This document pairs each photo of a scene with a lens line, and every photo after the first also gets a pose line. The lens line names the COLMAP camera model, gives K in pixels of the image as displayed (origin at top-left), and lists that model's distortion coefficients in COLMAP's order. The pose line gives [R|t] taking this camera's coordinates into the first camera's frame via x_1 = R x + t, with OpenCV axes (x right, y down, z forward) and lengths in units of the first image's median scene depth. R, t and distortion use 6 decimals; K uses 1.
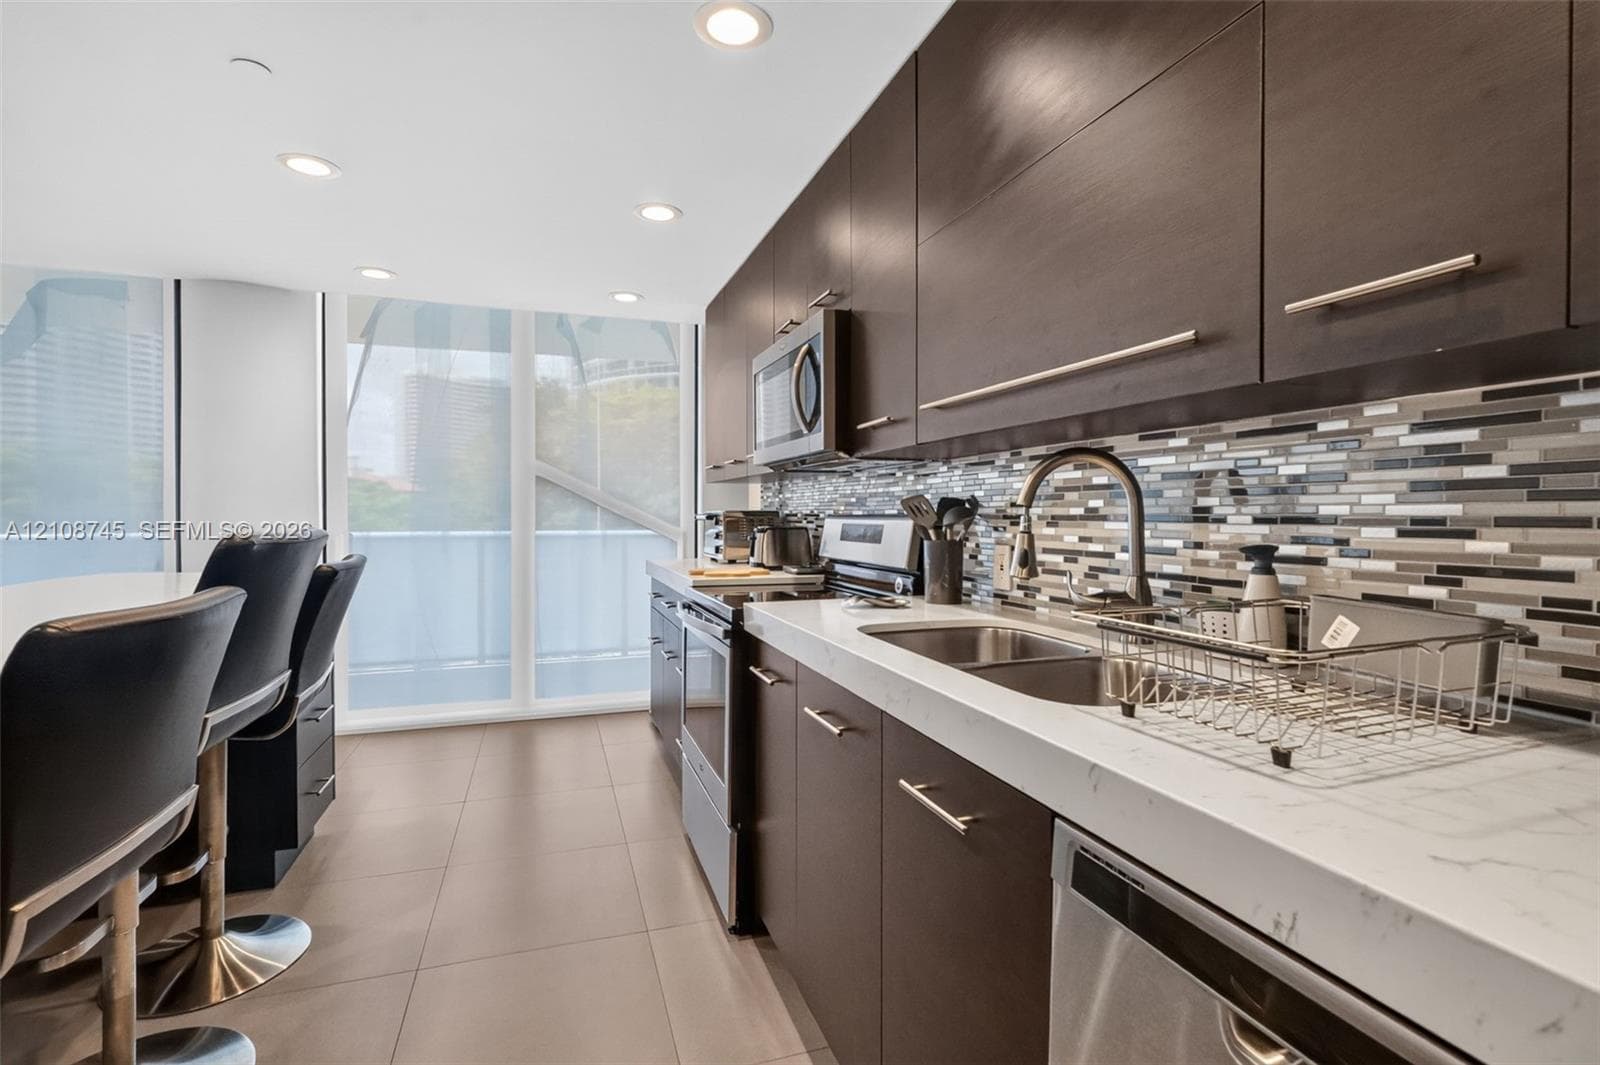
lens RADIAL K [[740.0, 0, 799.8], [0, 740.0, 521.2], [0, 0, 1]] dist [0.000494, 0.000583]
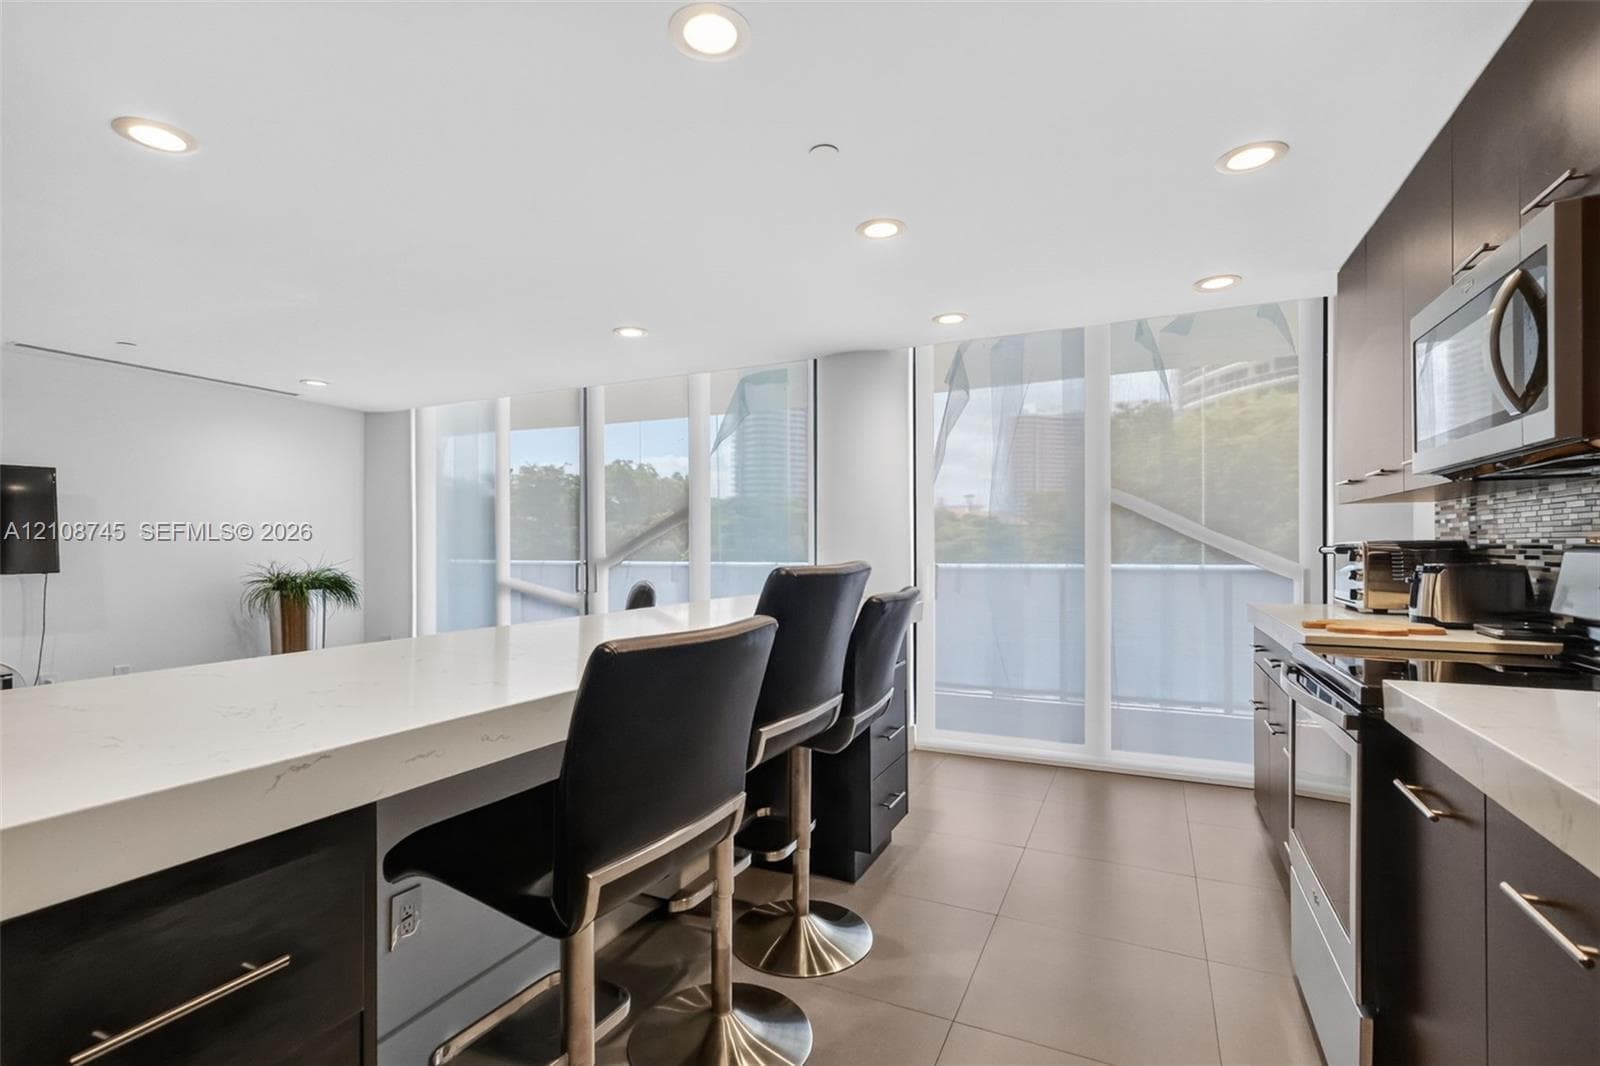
lens RADIAL K [[740.0, 0, 803.0], [0, 740.0, 546.0], [0, 0, 1]] dist [0.000494, 0.000583]
pose [[0.714937, -0.004307, -0.699175, 0.011602], [-0.001745, 0.999967, -0.007944, -0.002463], [0.699186, 0.006899, 0.714906, 0.106642]]
